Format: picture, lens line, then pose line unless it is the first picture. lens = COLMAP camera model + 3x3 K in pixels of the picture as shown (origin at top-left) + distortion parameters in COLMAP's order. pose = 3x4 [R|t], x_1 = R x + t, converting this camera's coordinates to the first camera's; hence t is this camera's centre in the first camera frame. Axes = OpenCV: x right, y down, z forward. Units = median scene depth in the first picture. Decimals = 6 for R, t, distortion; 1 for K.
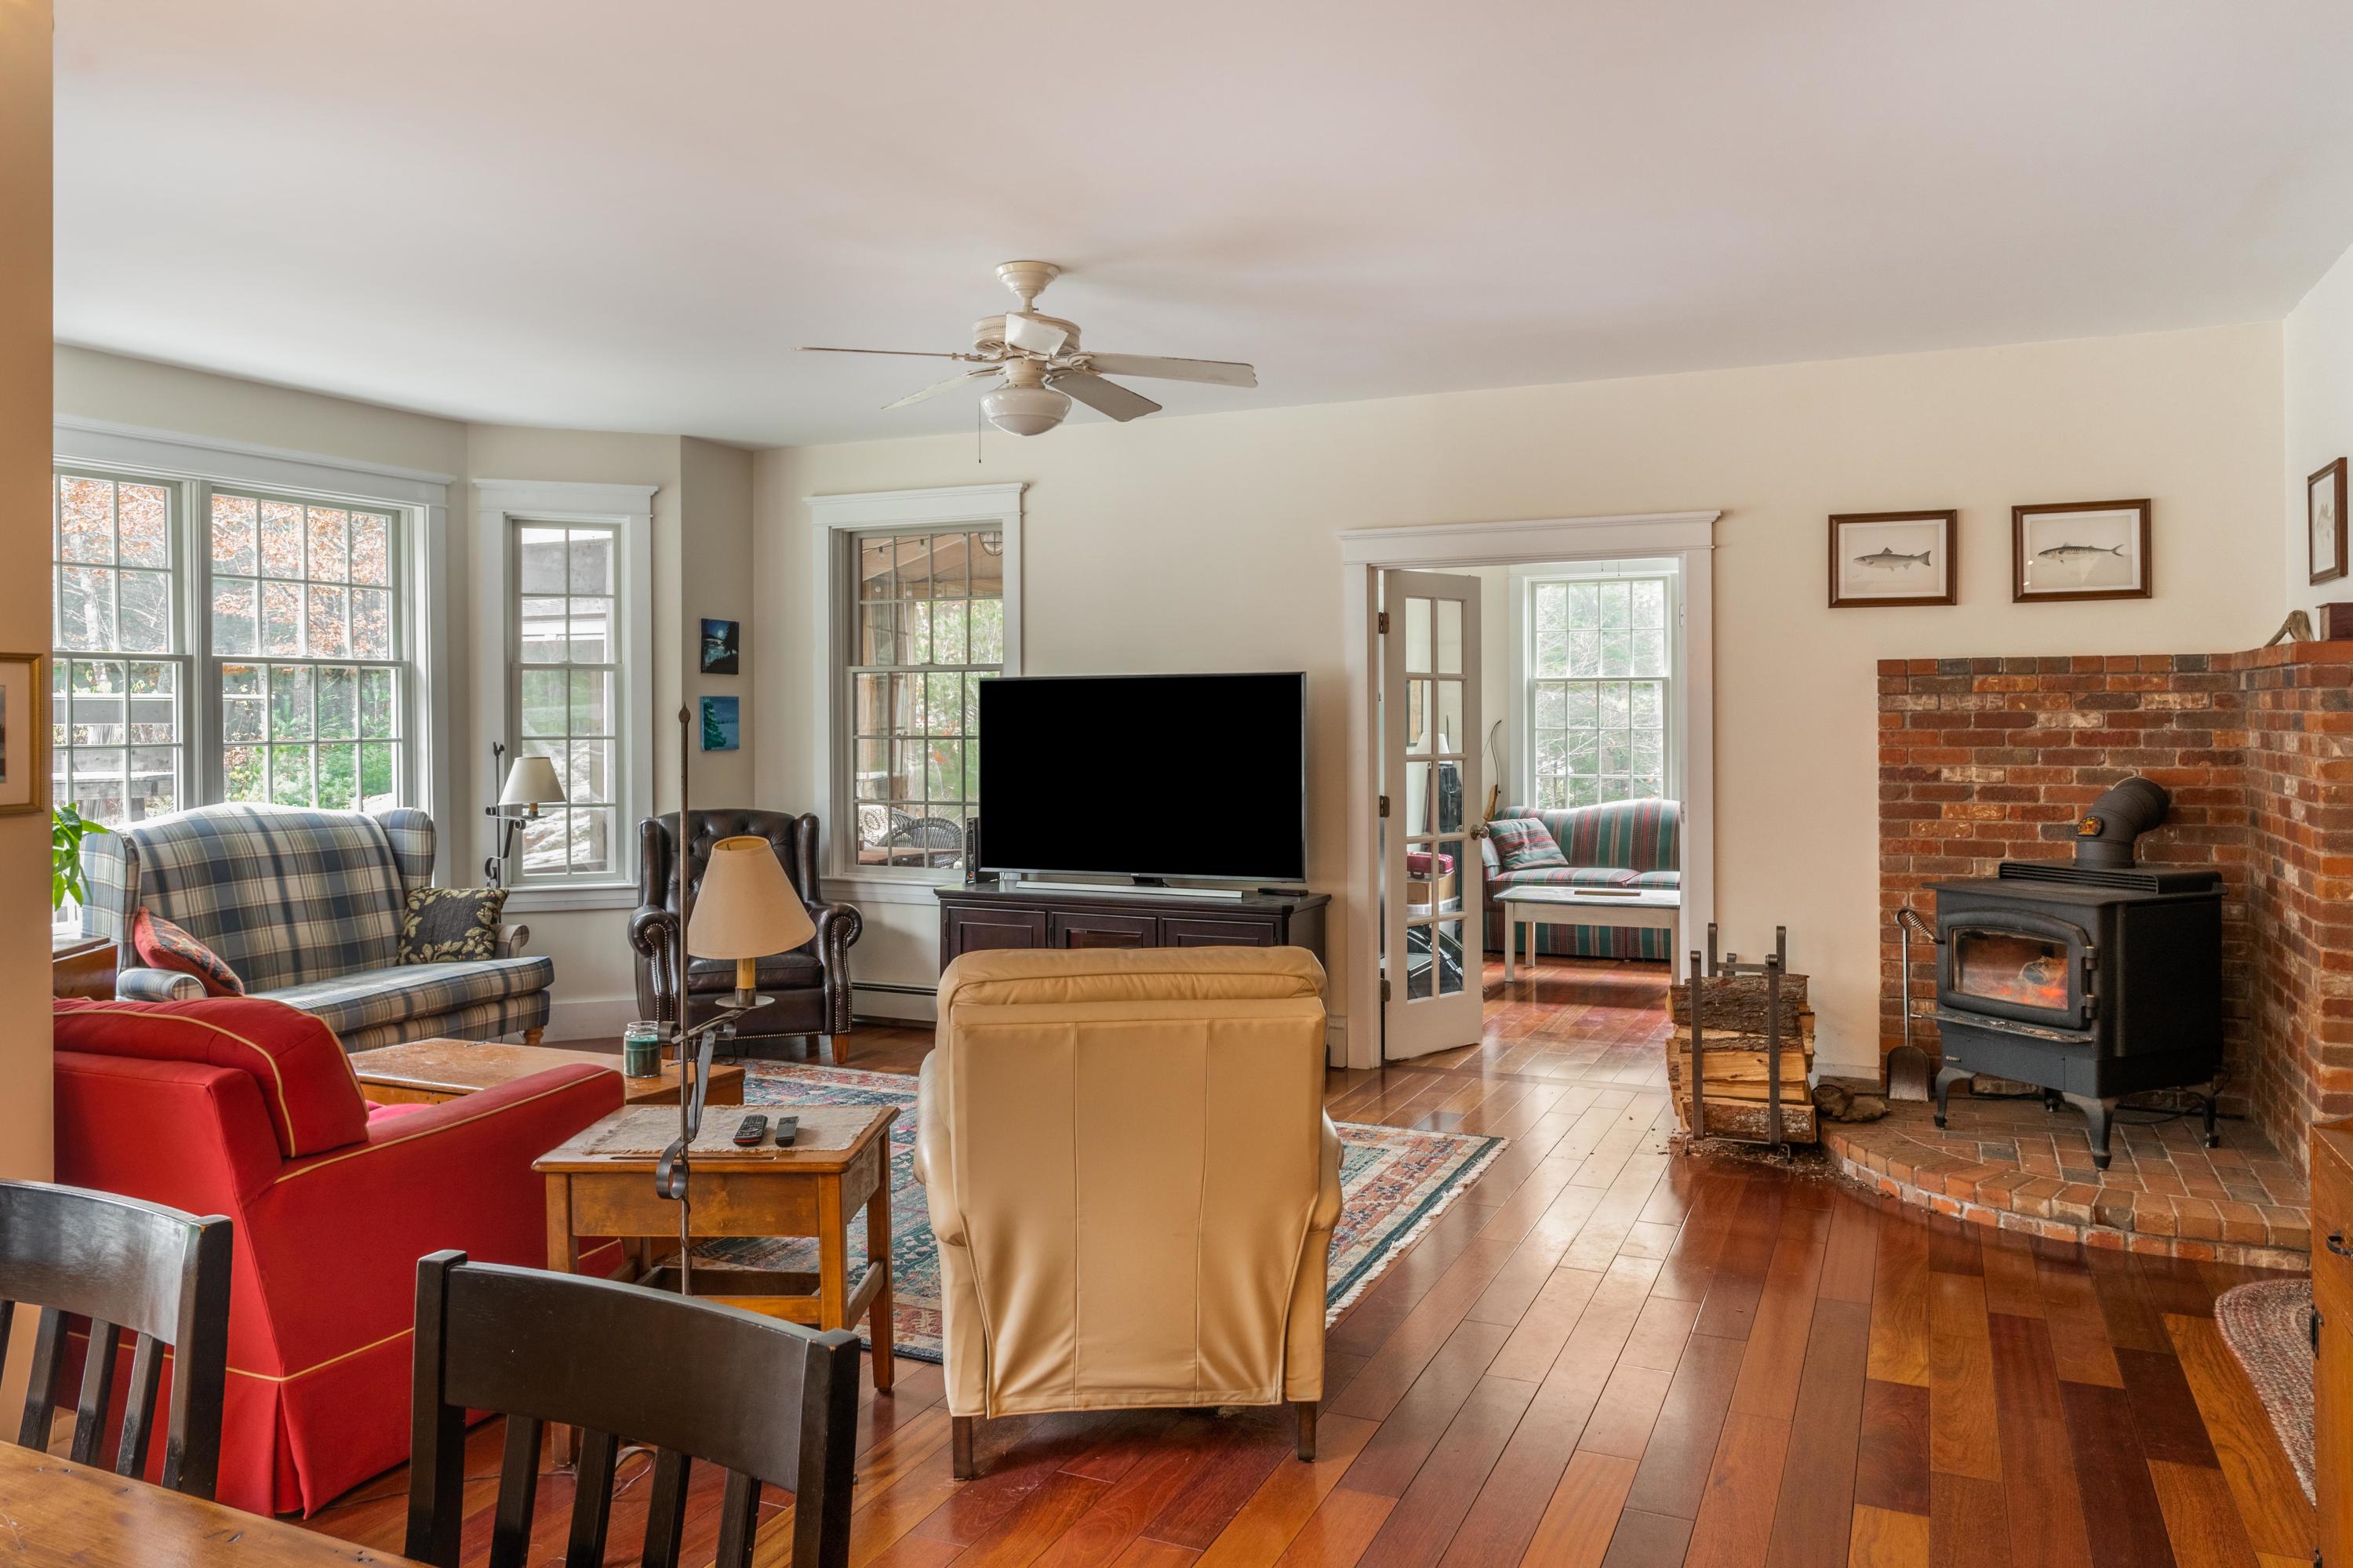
lens RADIAL K [[1684.4, 0, 1171.9], [0, 1684.4, 769.1], [0, 0, 1]] dist [-0.011017, 0.000239]
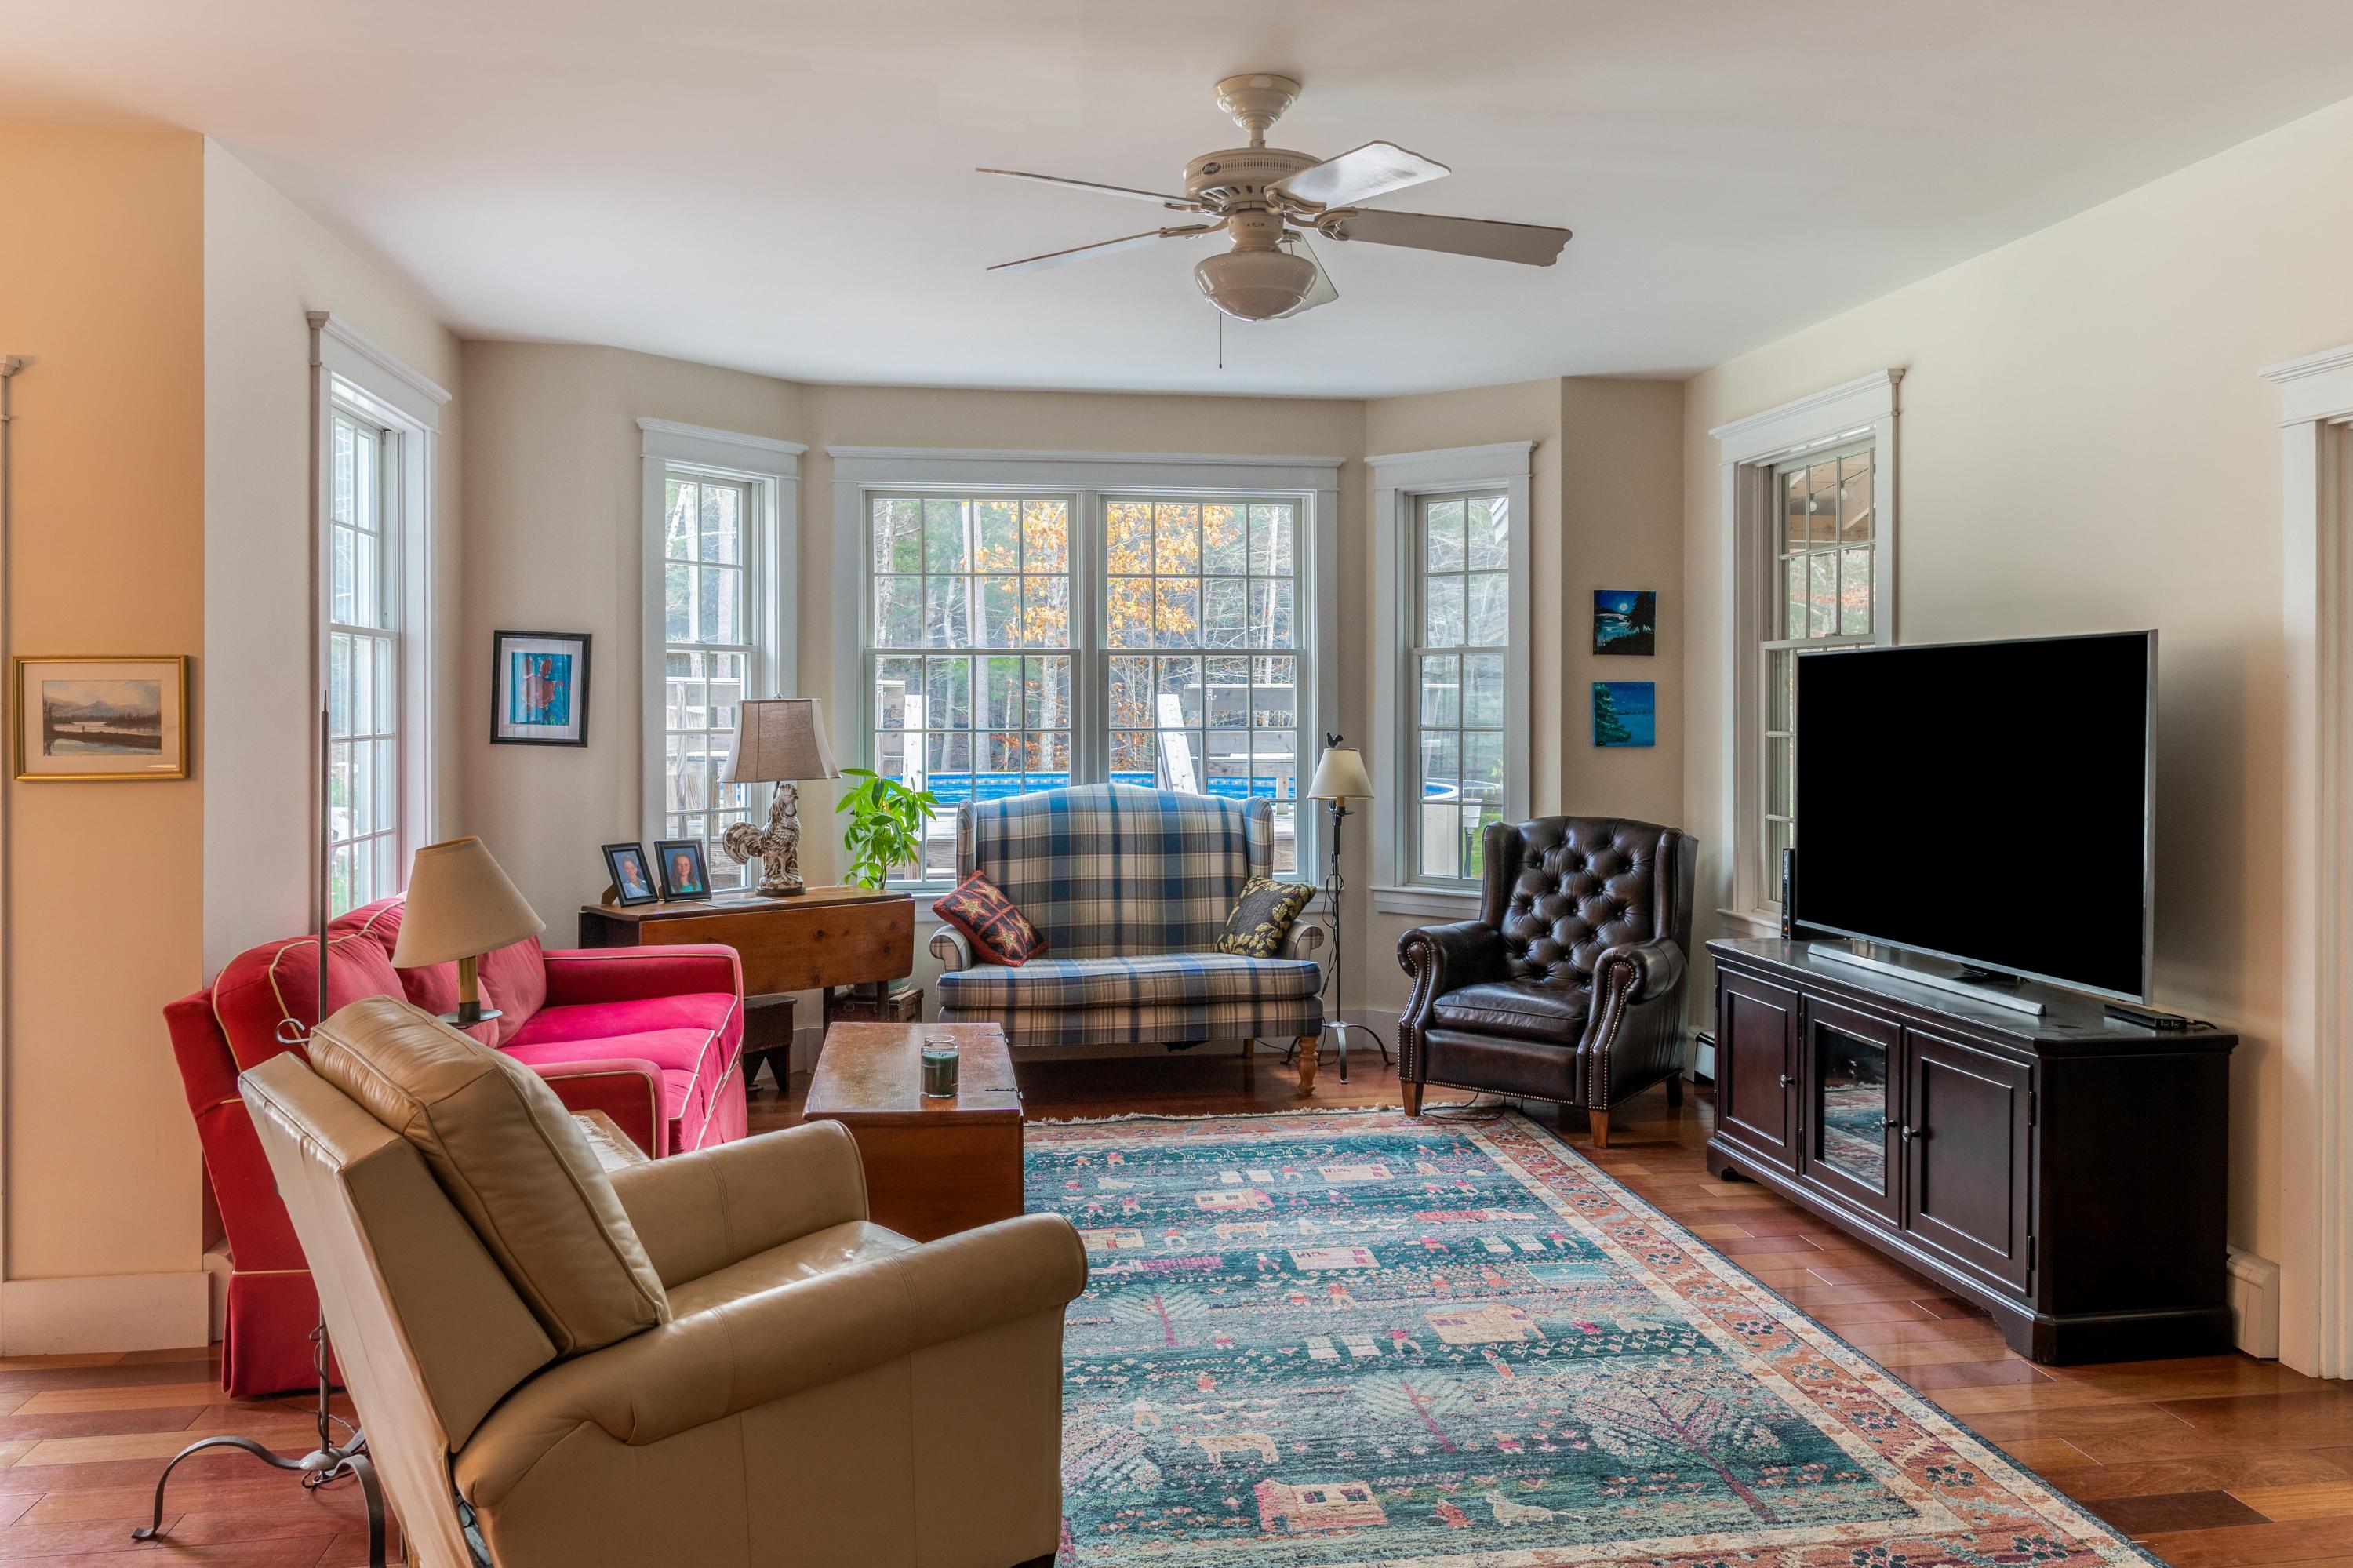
lens RADIAL K [[1684.4, 0, 1178.6], [0, 1684.4, 775.4], [0, 0, 1]] dist [-0.011017, 0.000239]
pose [[0.547281, 0.038730, -0.836053, 0.361978], [-0.027597, 0.999221, 0.028224, -0.016627], [0.836494, 0.007626, 0.547923, 0.415509]]
